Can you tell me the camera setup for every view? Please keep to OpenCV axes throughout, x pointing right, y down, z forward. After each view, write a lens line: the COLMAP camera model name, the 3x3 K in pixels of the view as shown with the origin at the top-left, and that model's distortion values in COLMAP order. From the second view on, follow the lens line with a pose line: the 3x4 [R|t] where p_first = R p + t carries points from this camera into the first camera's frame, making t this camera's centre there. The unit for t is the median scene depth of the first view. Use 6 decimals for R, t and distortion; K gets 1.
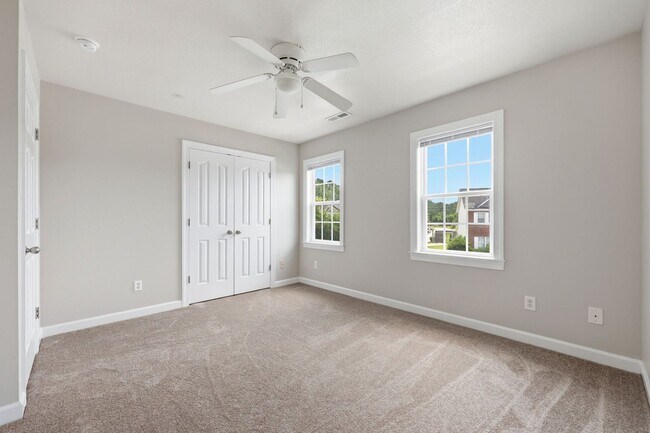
lens RADIAL K [[280.6, 0, 325.0], [0, 280.6, 216.5], [0, 0, 1]] dist [-0.000039, -0.000130]
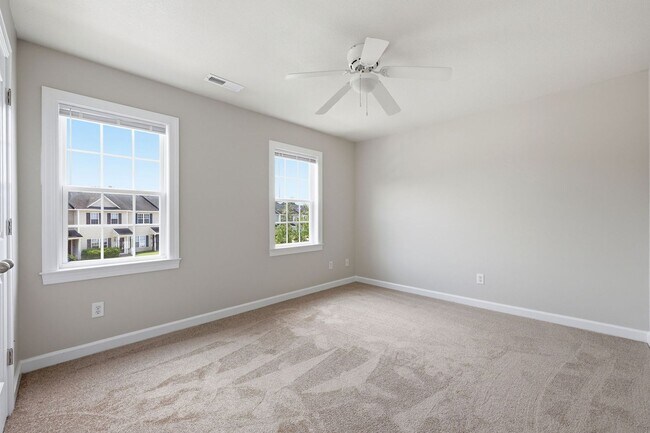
lens RADIAL K [[280.6, 0, 325.0], [0, 280.6, 216.5], [0, 0, 1]] dist [-0.000039, -0.000130]
pose [[-0.074061, 0.012175, 0.997179, -0.574773], [-0.001437, 0.999923, -0.012315, 0.008759], [-0.997253, -0.002345, -0.074038, 0.625531]]
